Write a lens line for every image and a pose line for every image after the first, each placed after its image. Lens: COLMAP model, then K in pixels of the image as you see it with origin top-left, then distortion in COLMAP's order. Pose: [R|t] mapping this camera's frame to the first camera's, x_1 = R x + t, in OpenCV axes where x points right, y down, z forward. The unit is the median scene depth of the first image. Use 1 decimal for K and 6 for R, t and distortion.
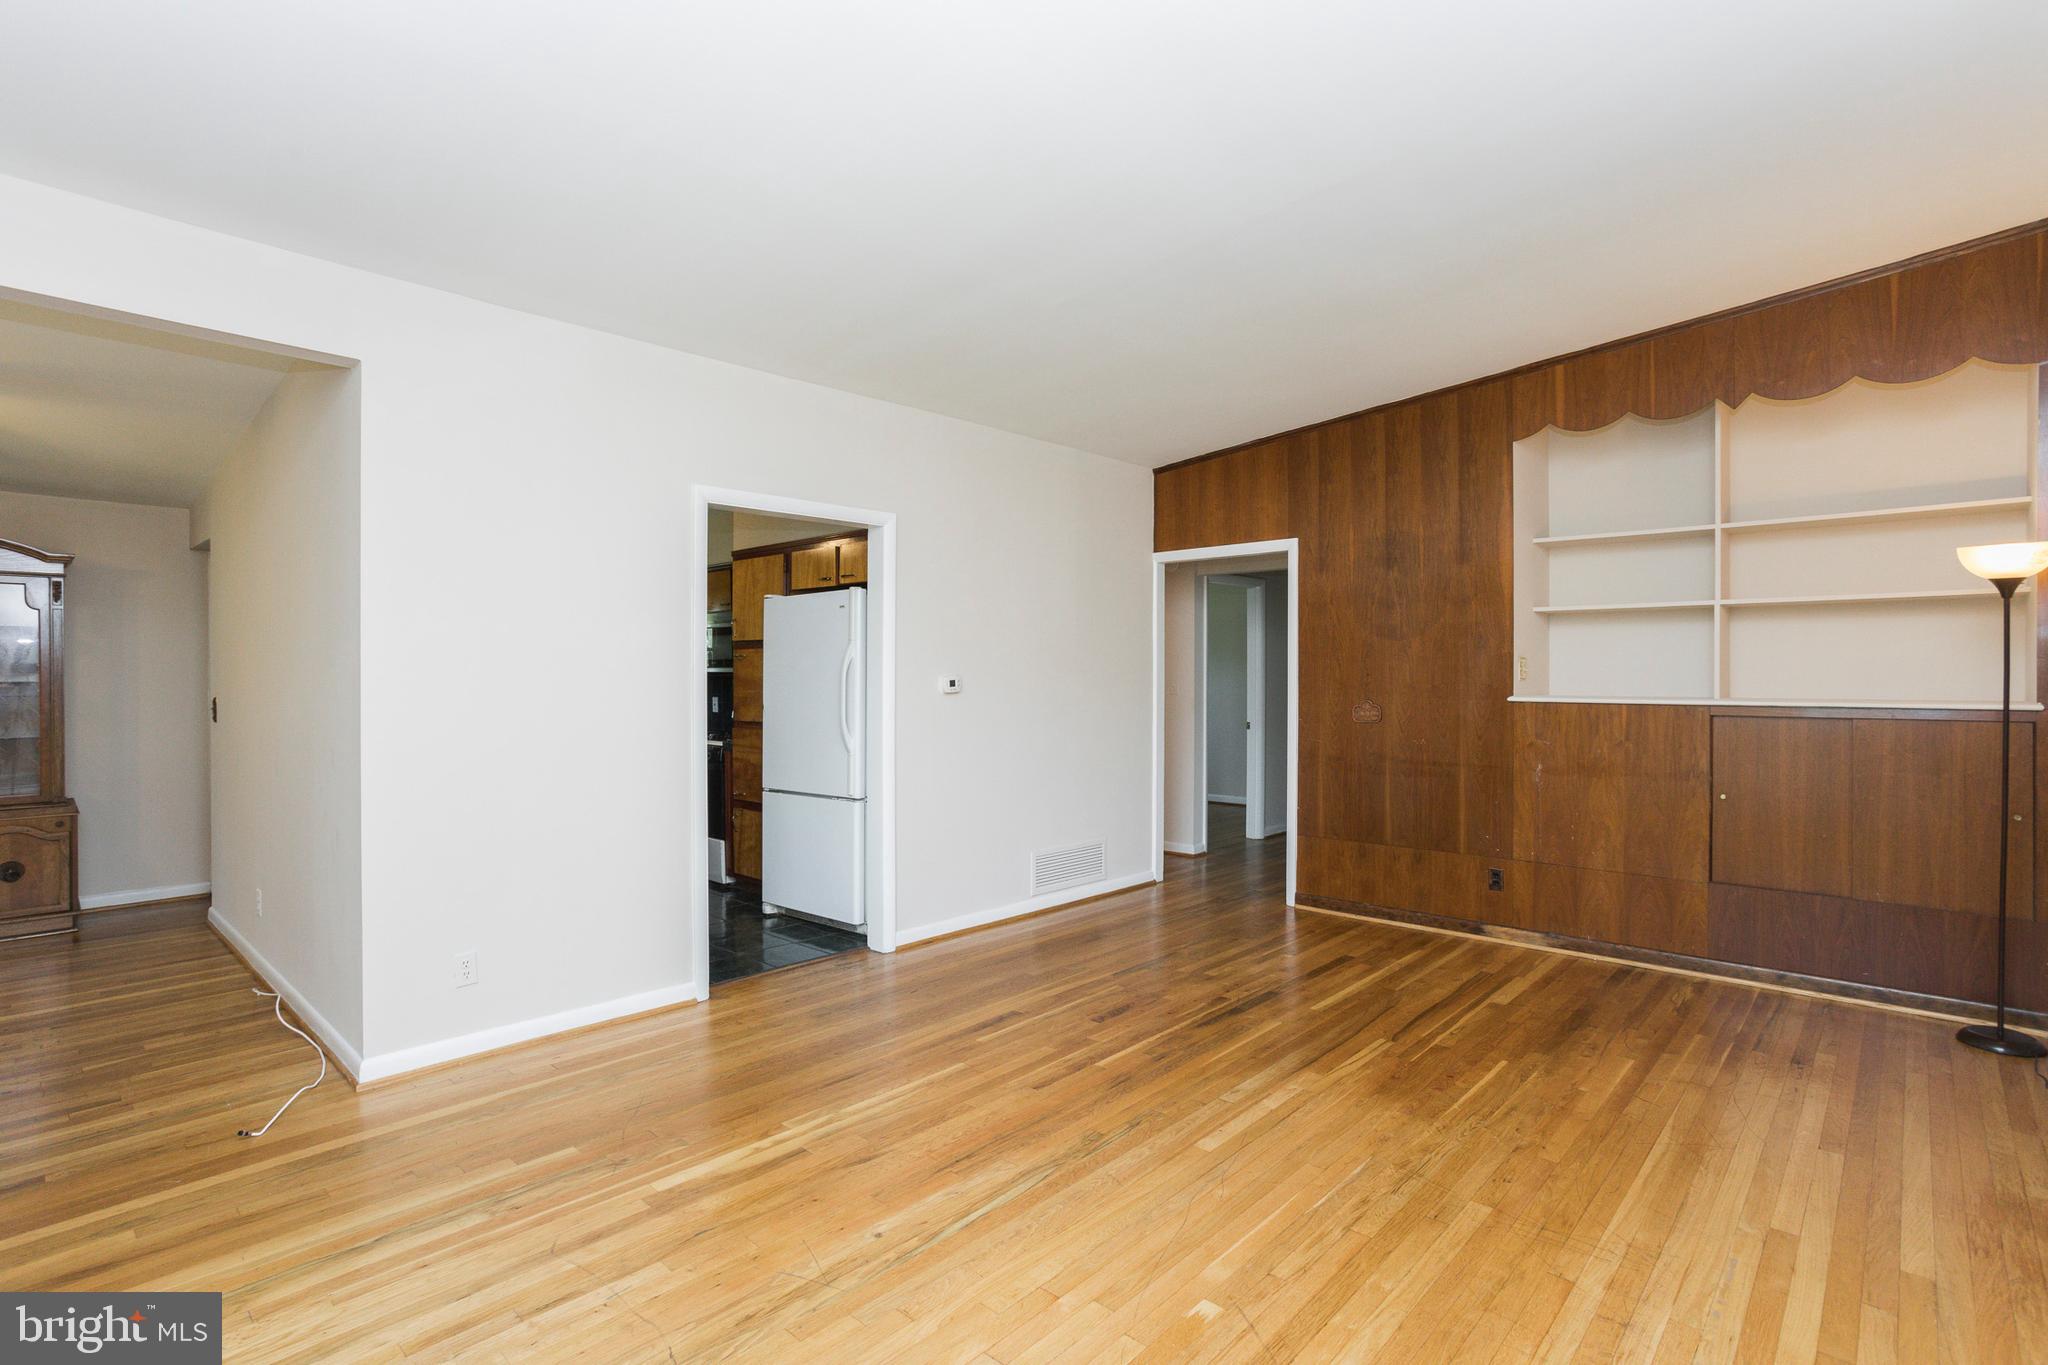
lens RADIAL K [[968.5, 0, 1051.1], [0, 968.5, 686.5], [0, 0, 1]] dist [-0.043181, 0.023470]
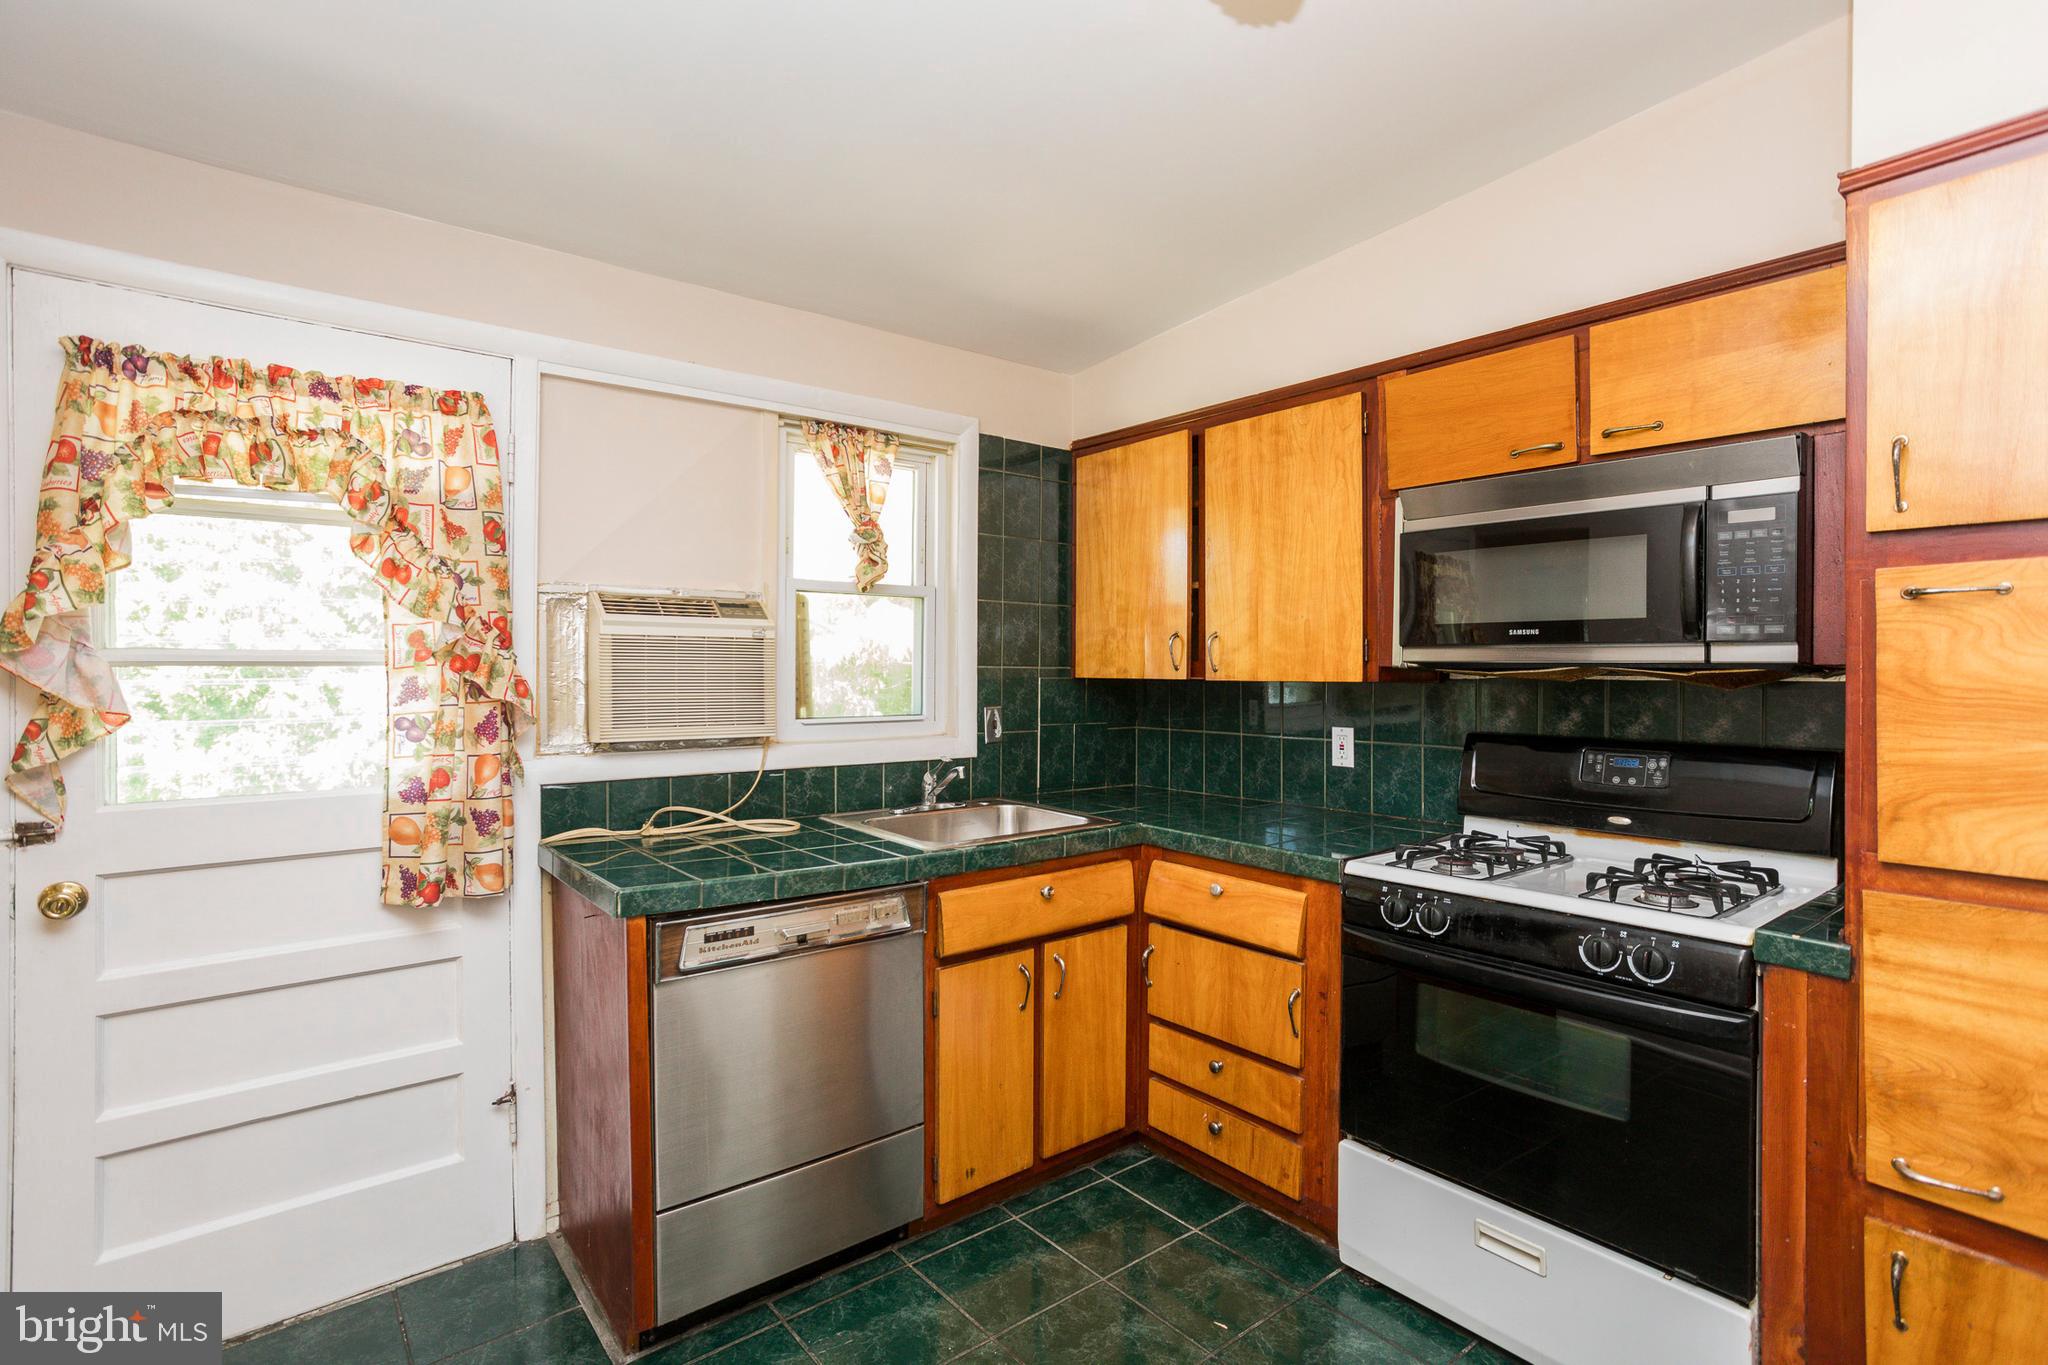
lens RADIAL K [[995.2, 0, 1070.1], [0, 995.2, 664.0], [0, 0, 1]] dist [-0.058016, 0.026337]
pose [[0.990408, 0.001621, -0.138164, -0.796699], [-0.002800, 0.999961, -0.008336, -0.018144], [0.138146, 0.008643, 0.990374, 1.186950]]
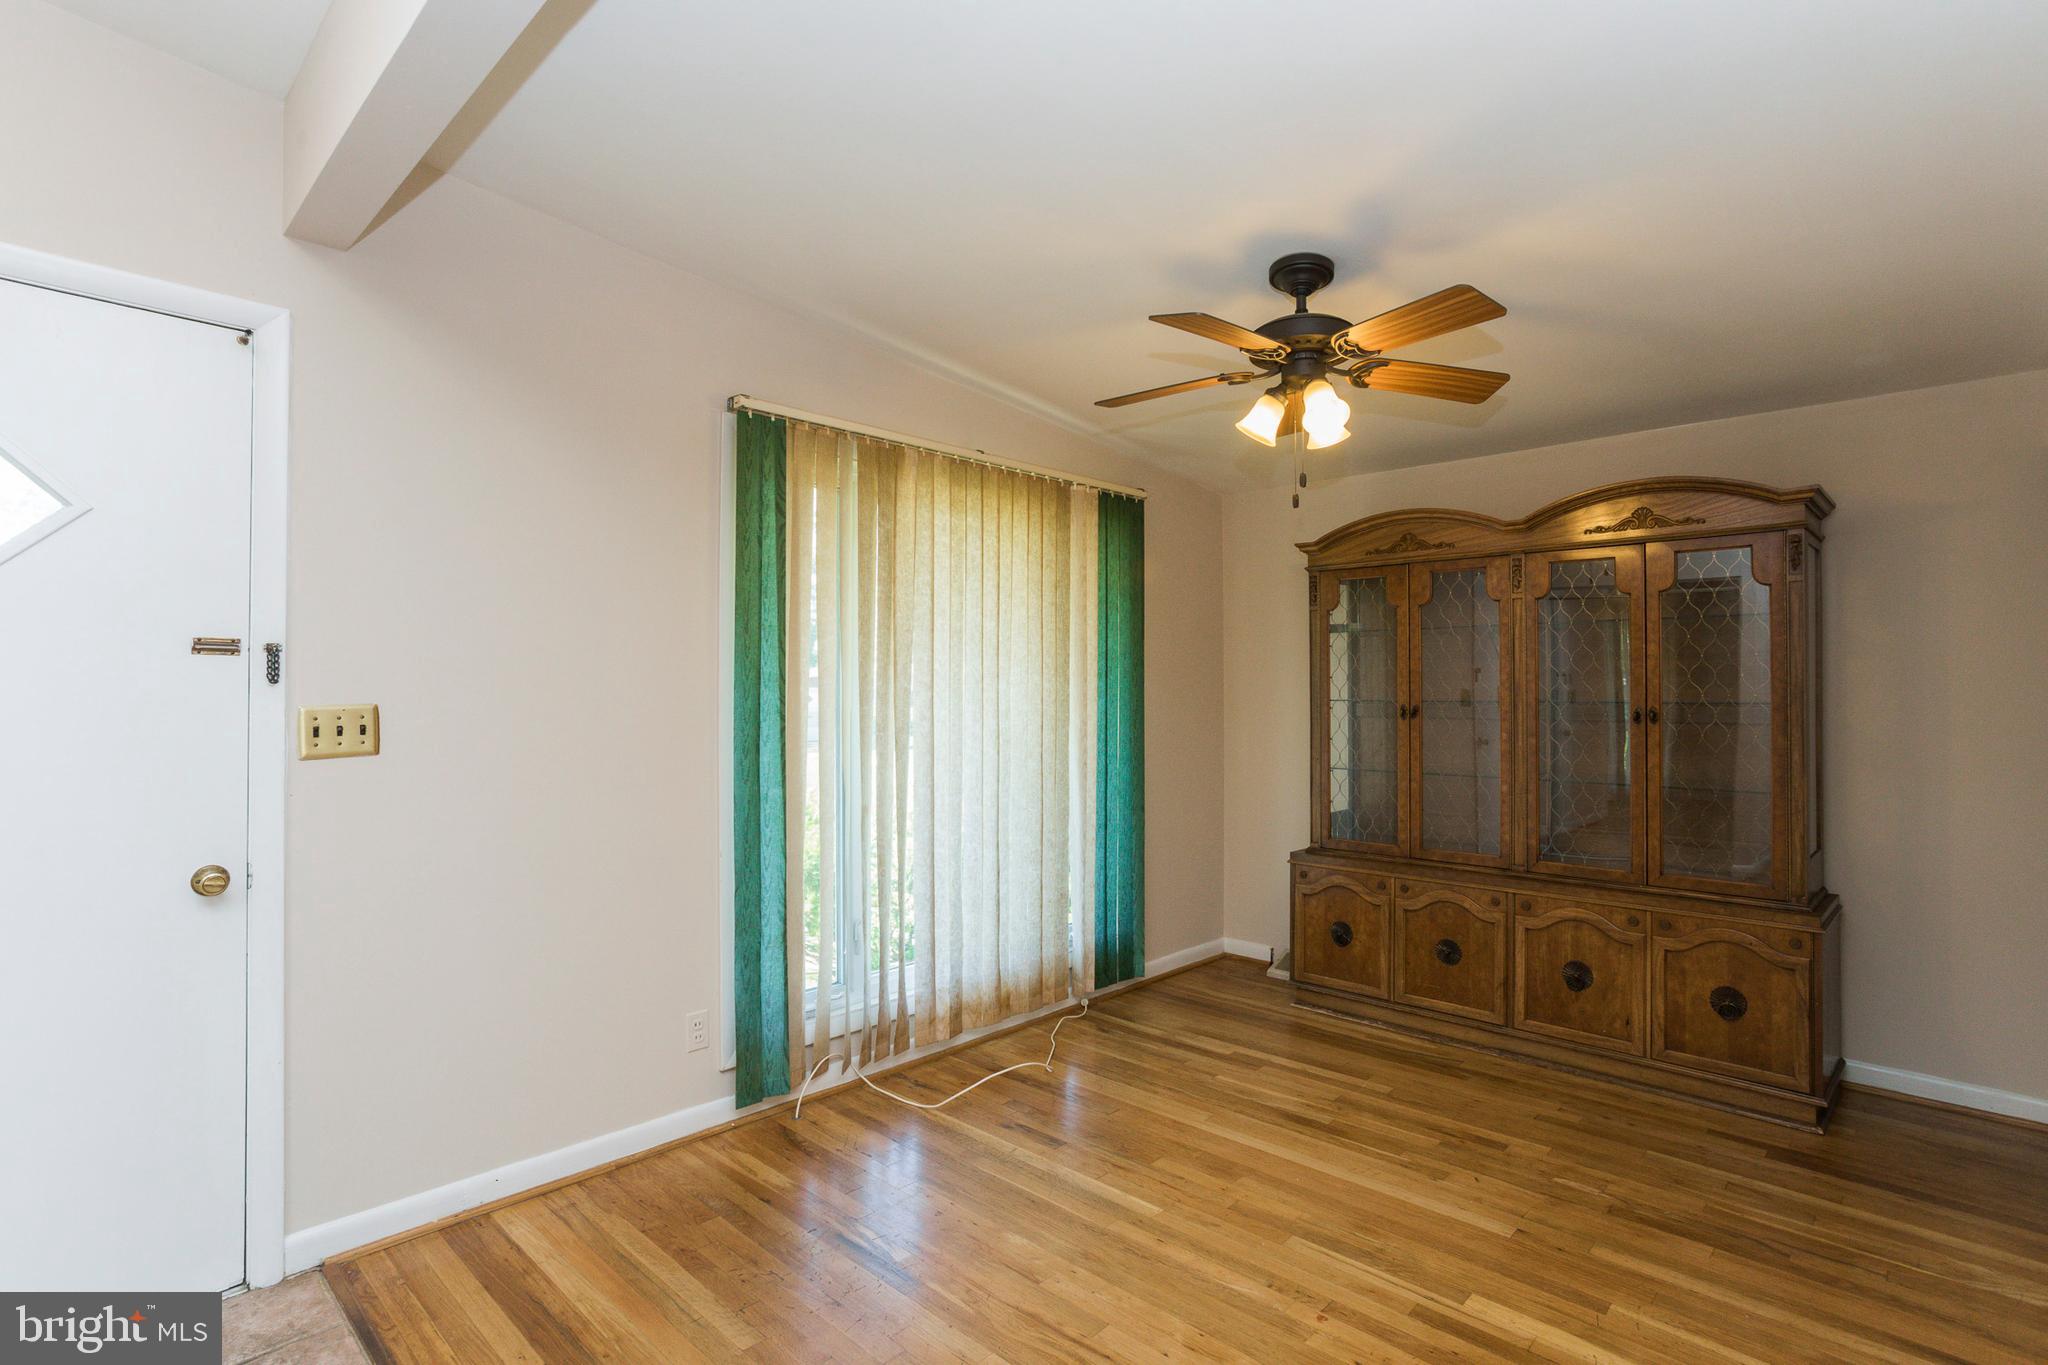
lens RADIAL K [[1003.3, 0, 1026.7], [0, 1003.3, 677.0], [0, 0, 1]] dist [-0.052940, 0.026896]
pose [[-0.035580, -0.009804, -0.999319, -0.556442], [-0.008254, 0.999921, -0.009516, -0.015093], [0.999333, 0.007910, -0.035658, 0.727329]]
